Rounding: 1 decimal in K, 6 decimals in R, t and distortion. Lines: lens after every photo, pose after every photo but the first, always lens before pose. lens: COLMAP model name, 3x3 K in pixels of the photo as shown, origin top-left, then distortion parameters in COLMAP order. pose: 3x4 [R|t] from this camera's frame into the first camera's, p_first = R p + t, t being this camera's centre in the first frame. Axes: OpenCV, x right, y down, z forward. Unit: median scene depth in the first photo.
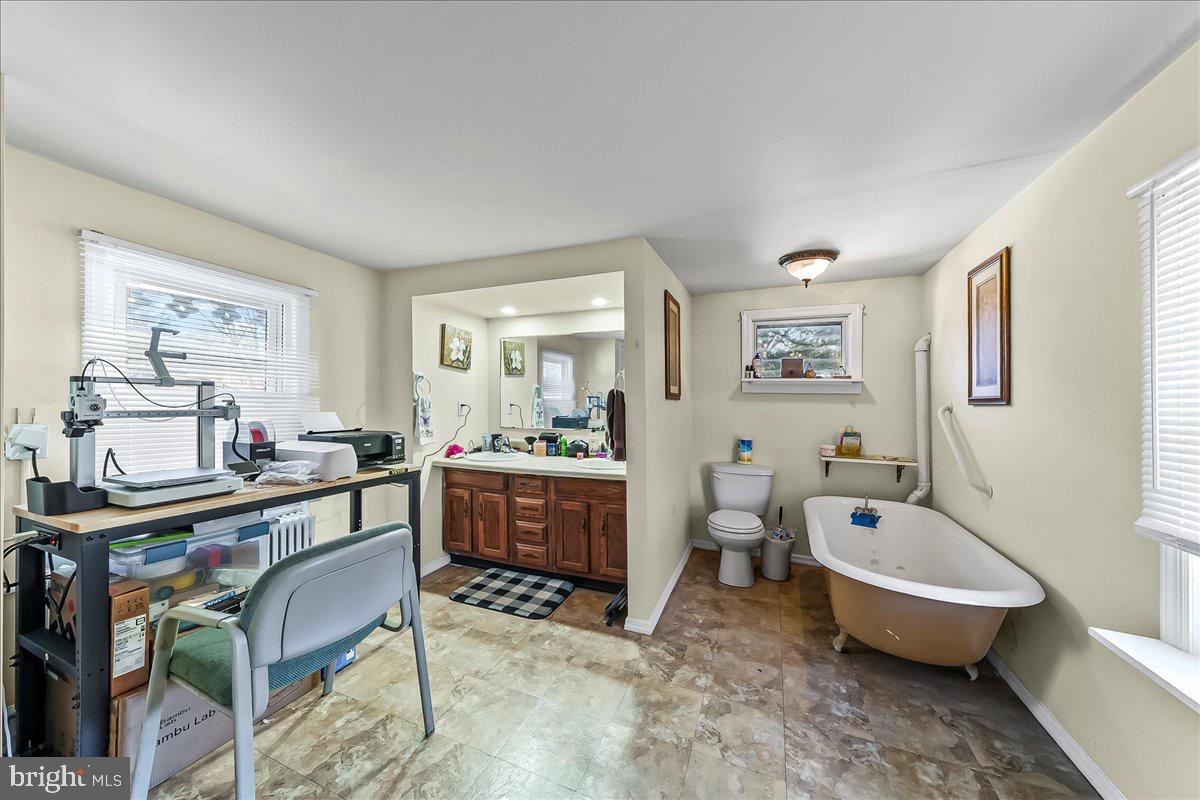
lens RADIAL K [[421.4, 0, 595.4], [0, 421.4, 391.0], [0, 0, 1]] dist [0.000752, -0.000022]
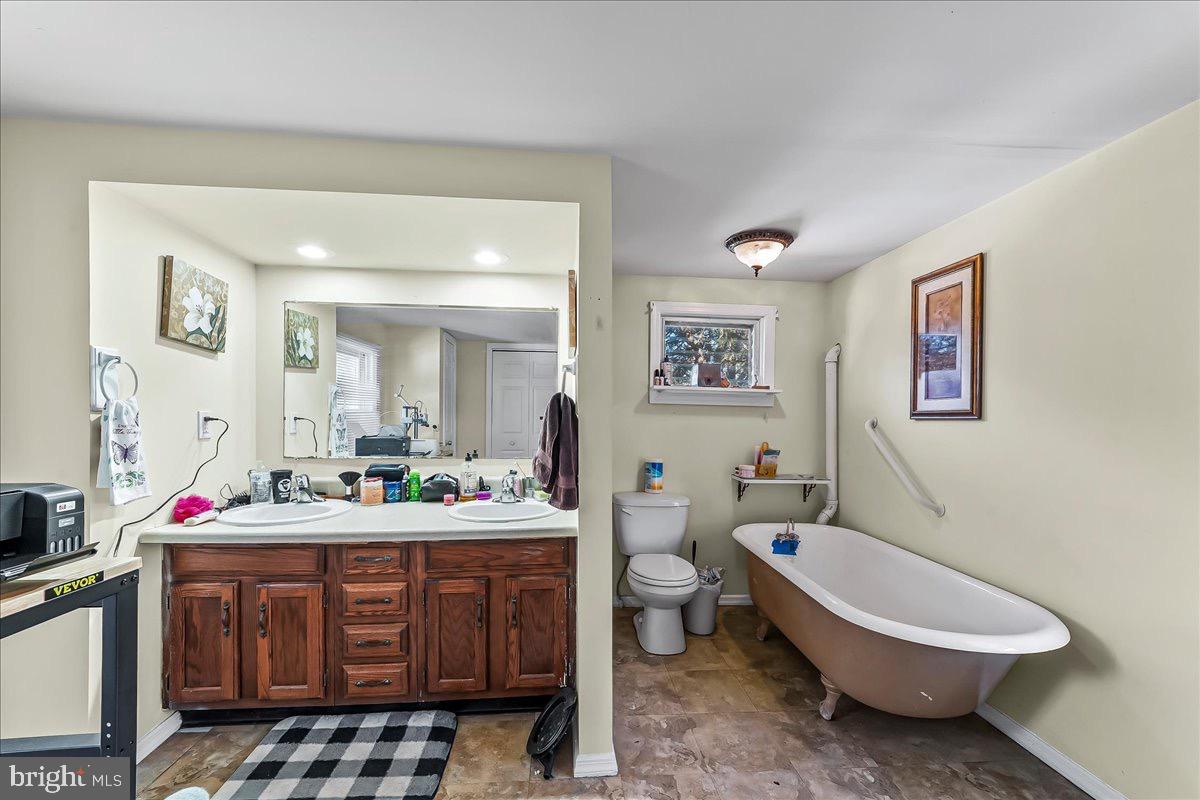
lens RADIAL K [[478.1, 0, 600.5], [0, 478.1, 408.7], [0, 0, 1]] dist [-0.002255, -0.000091]
pose [[0.885845, 0.010230, 0.463868, -0.180149], [-0.015935, 0.999838, 0.008382, 0.008911], [-0.463707, -0.014817, 0.885865, 0.281338]]
